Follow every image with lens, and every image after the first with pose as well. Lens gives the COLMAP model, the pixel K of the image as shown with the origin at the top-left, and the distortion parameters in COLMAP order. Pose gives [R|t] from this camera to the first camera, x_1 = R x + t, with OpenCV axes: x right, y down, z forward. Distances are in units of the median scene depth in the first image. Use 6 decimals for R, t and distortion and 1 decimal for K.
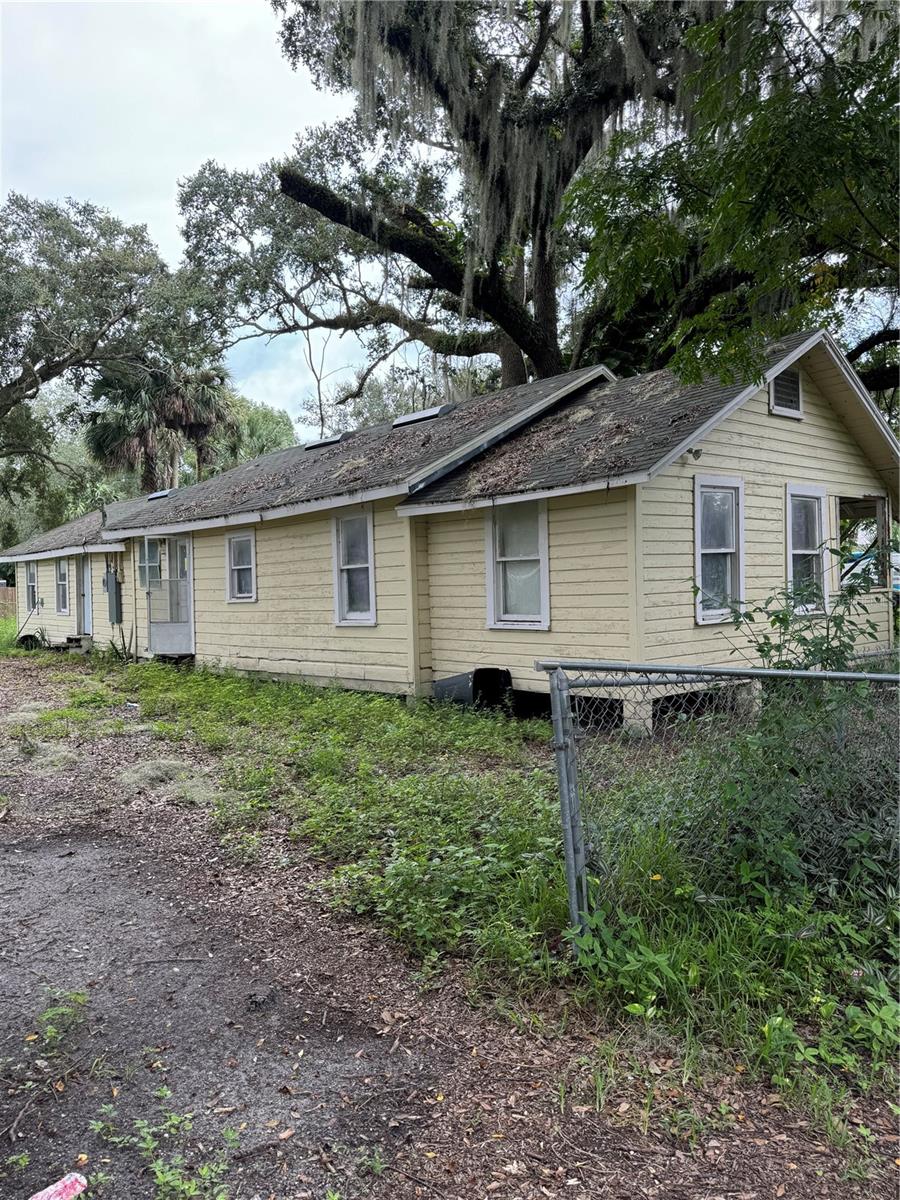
lens RADIAL K [[885.1, 0, 450.0], [0, 885.1, 600.0], [0, 0, 1]] dist [0.060897, -0.145692]
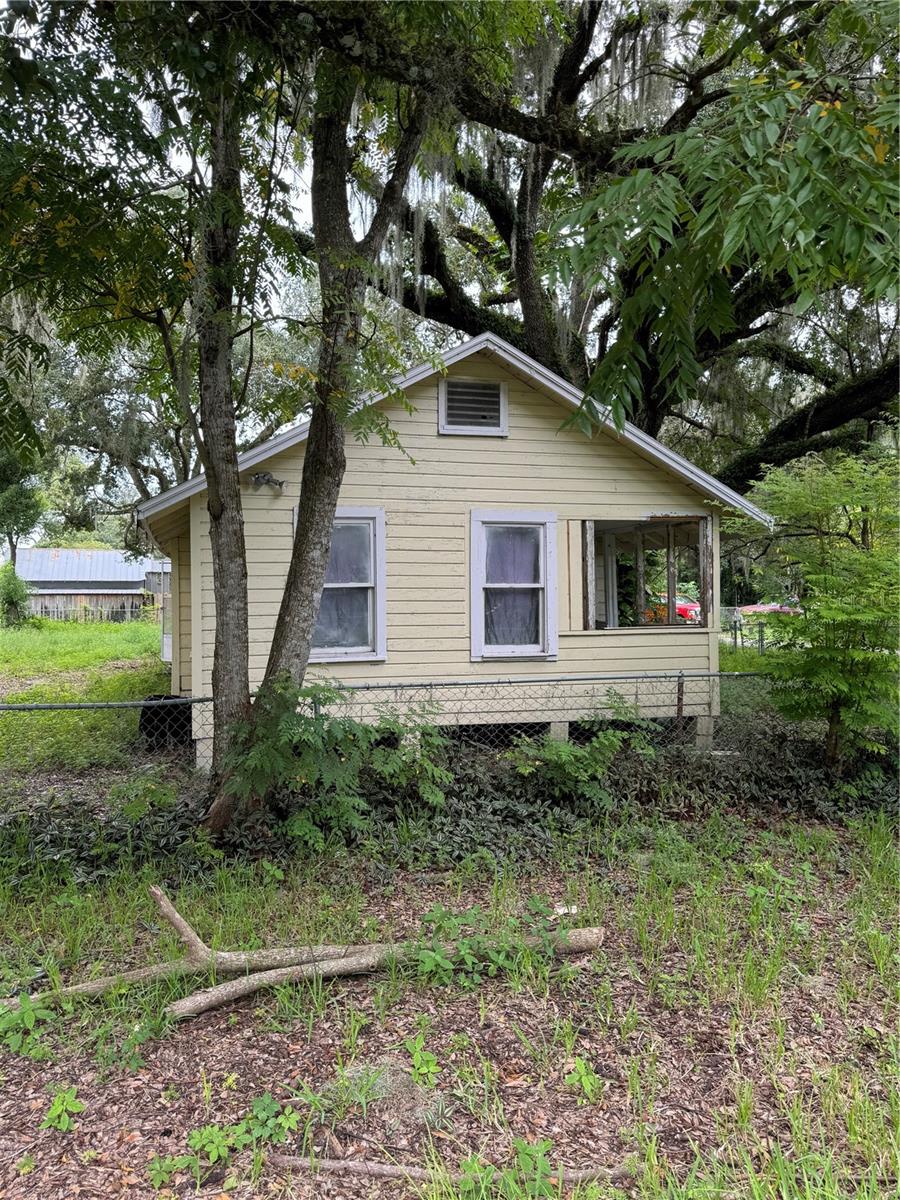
lens RADIAL K [[885.1, 0, 450.0], [0, 885.1, 600.0], [0, 0, 1]] dist [0.060897, -0.145692]
pose [[0.891833, 0.012425, -0.452194, 0.350439], [-0.020919, 0.999686, -0.013789, -0.012215], [0.451881, 0.021757, 0.891813, 0.088334]]
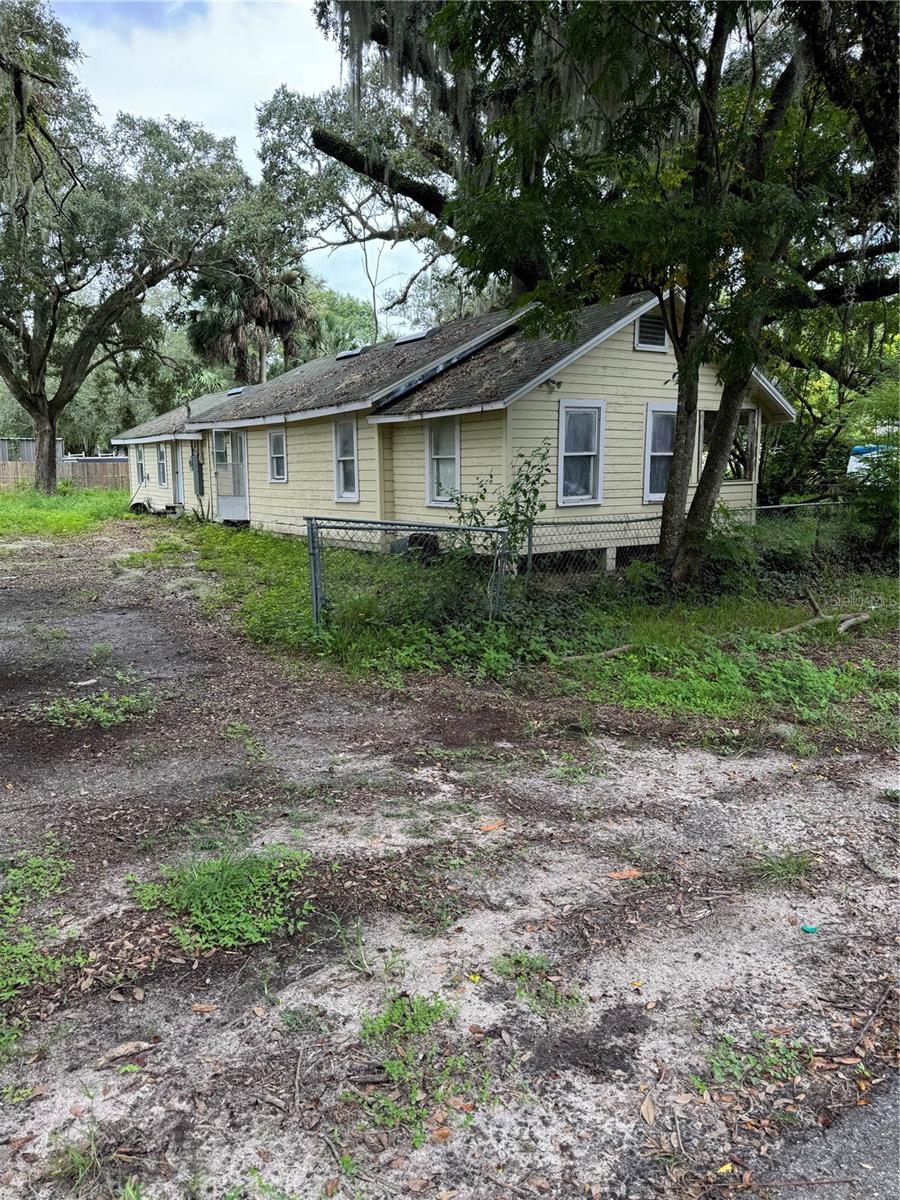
lens RADIAL K [[846.7, 0, 450.0], [0, 846.7, 600.0], [0, 0, 1]] dist [0.046727, -0.119753]
pose [[0.992963, 0.035594, -0.112948, 0.107825], [-0.019118, 0.989433, 0.143728, -0.006488], [0.116870, -0.140557, 0.983150, -0.158338]]
